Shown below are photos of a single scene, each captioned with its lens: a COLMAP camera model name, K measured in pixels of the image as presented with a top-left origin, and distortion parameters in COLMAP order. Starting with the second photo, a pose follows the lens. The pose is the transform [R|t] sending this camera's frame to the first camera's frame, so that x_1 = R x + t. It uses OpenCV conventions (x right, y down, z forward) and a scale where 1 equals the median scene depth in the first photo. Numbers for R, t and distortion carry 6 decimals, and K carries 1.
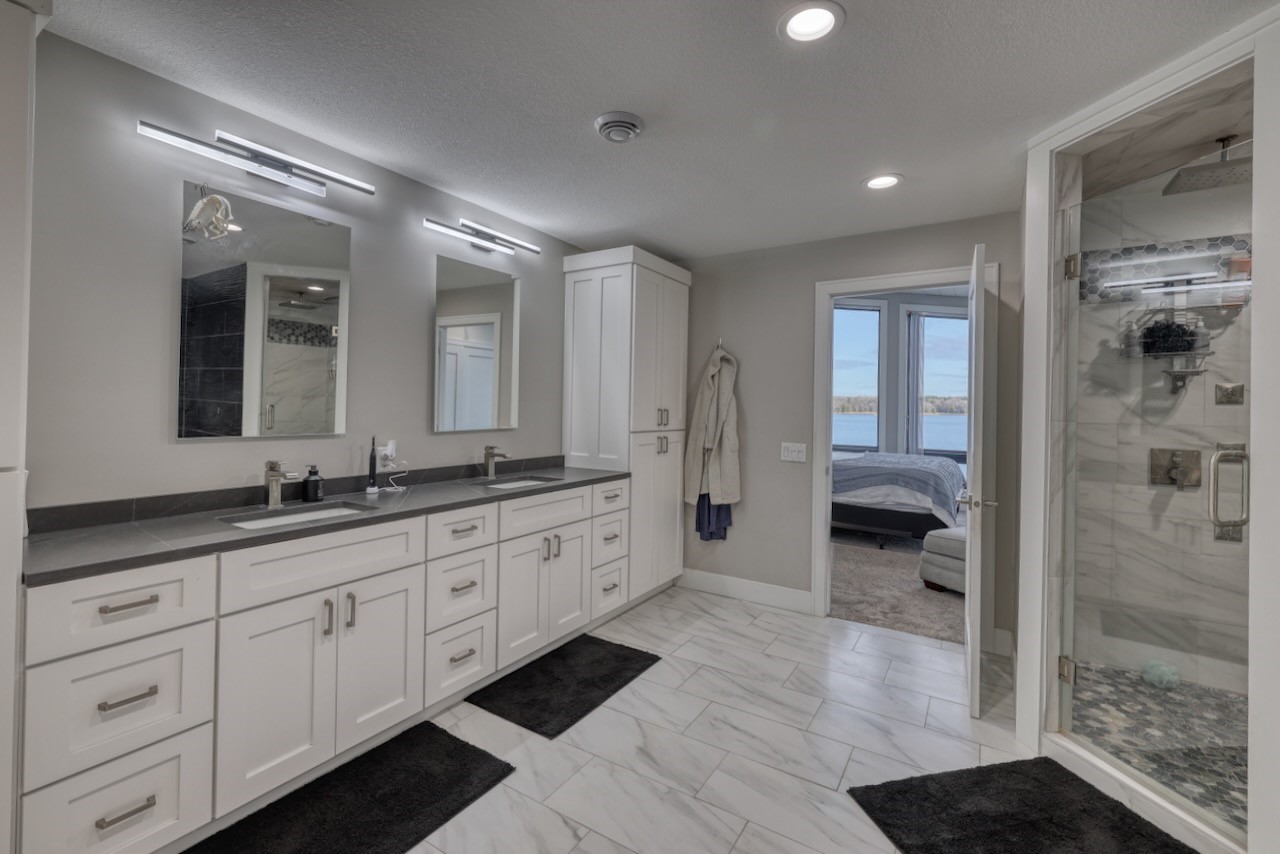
lens RADIAL K [[549.1, 0, 641.1], [0, 549.1, 402.5], [0, 0, 1]] dist [-0.000827, 0.000026]
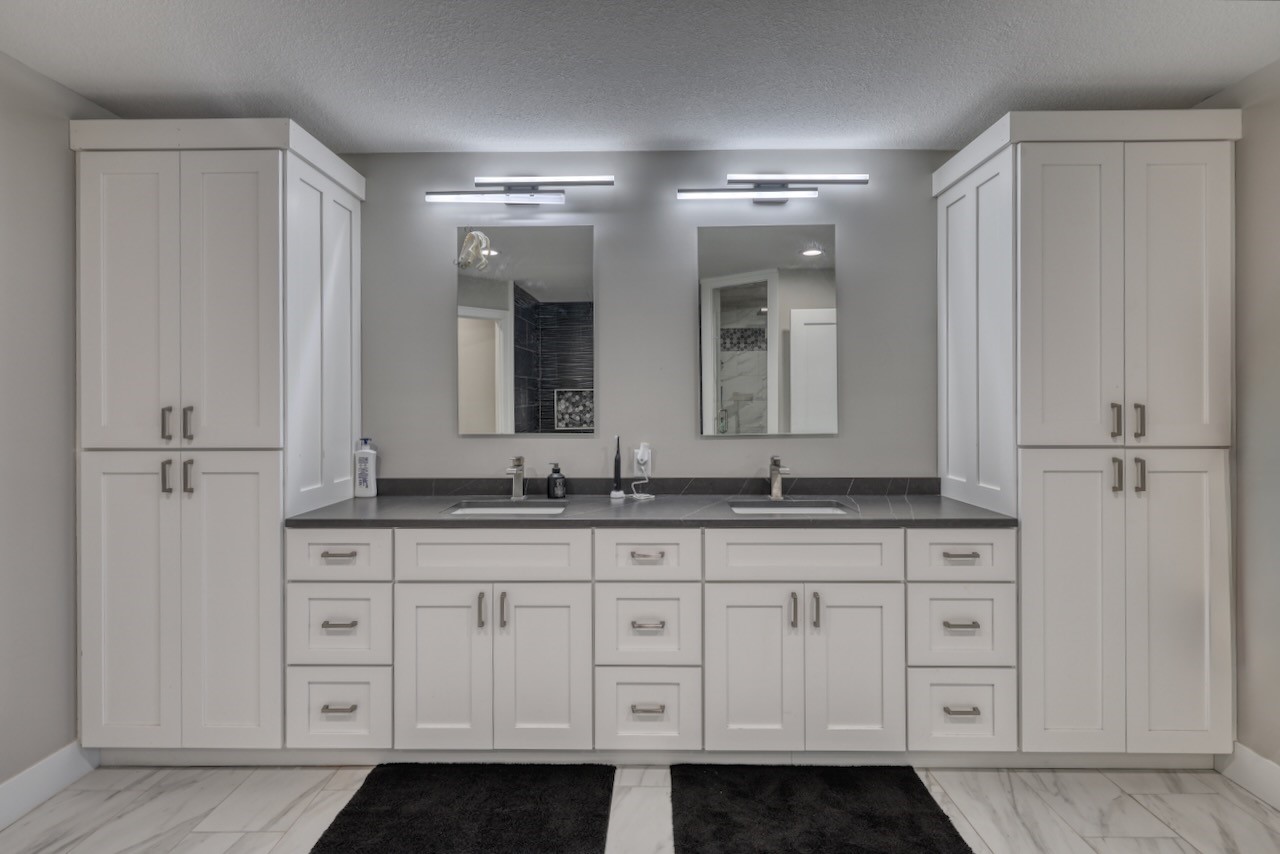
lens RADIAL K [[542.5, 0, 641.8], [0, 542.5, 401.5], [0, 0, 1]] dist [0.002676, 0.000260]
pose [[0.522875, -0.013991, -0.852295, 0.242109], [0.017226, 0.999835, -0.005845, 0.005551], [0.852235, -0.011626, 0.523030, 0.382277]]
